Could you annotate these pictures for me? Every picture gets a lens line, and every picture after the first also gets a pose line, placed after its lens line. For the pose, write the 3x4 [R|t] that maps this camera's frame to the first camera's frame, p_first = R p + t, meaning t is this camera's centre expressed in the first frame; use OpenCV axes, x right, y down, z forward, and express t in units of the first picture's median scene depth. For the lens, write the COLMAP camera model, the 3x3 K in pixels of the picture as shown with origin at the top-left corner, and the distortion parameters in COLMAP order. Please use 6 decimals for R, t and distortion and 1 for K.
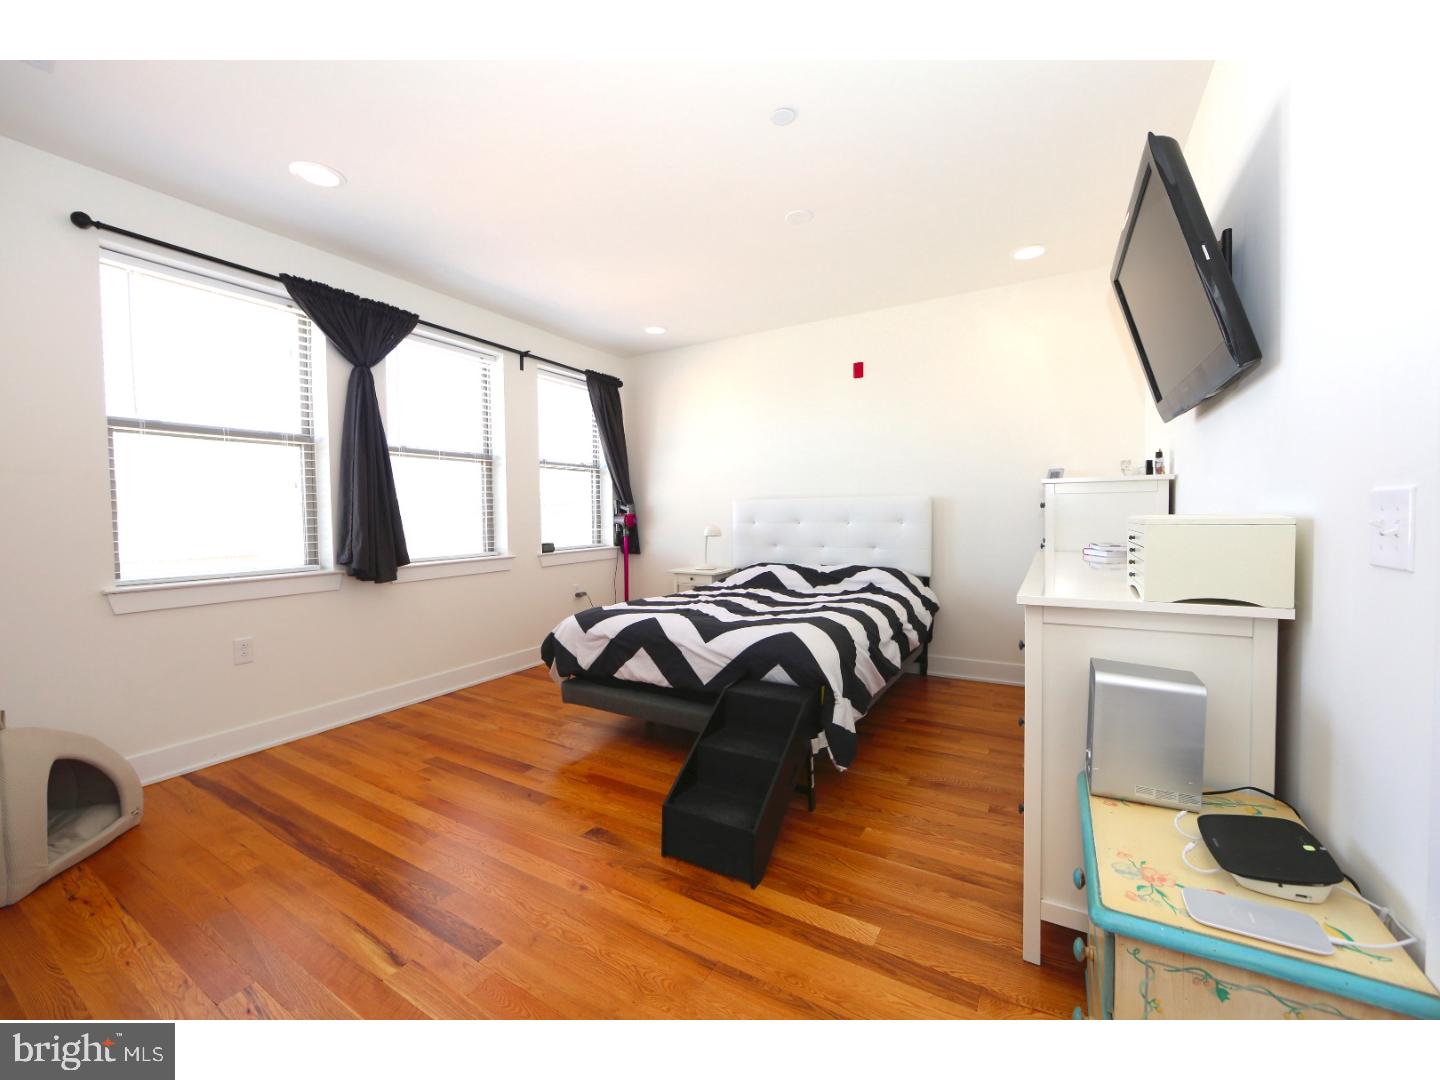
lens RADIAL K [[568.0, 0, 714.4], [0, 568.0, 534.2], [0, 0, 1]] dist [-0.014492, 0.003214]
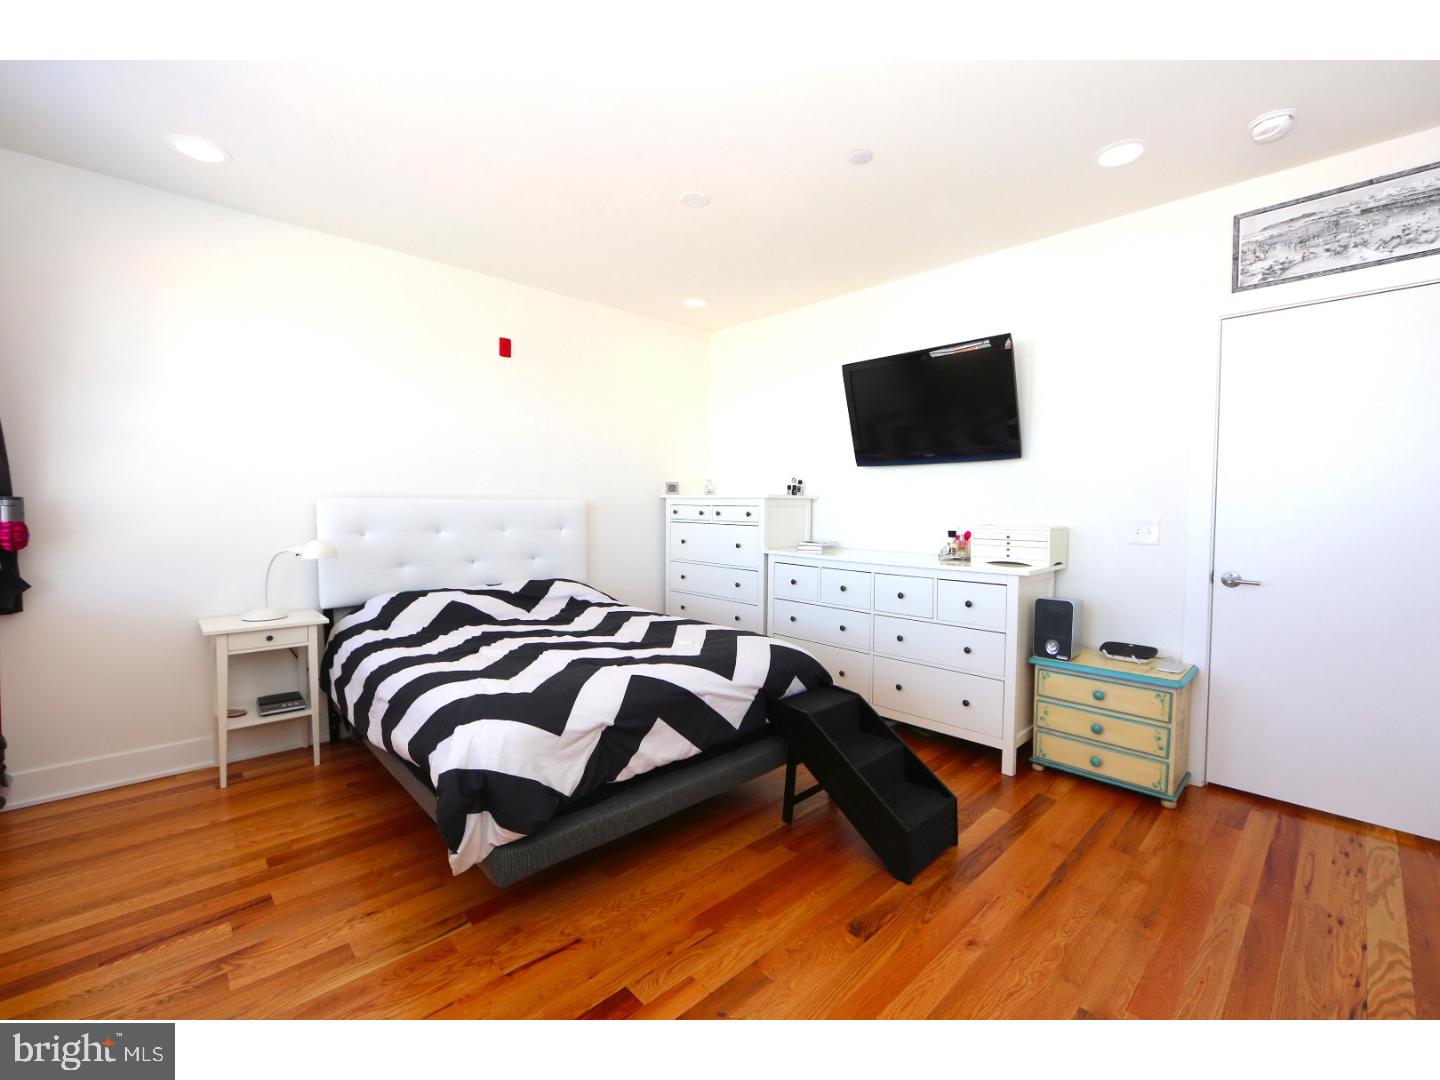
lens RADIAL K [[599.5, 0, 720.0], [0, 599.5, 540.0], [0, 0, 1]] dist [-0.018749, 0.003571]
pose [[0.289030, -0.035813, 0.956650, -0.832841], [0.027892, 0.999191, 0.028979, -0.038548], [-0.956914, 0.018307, 0.289795, 0.741848]]
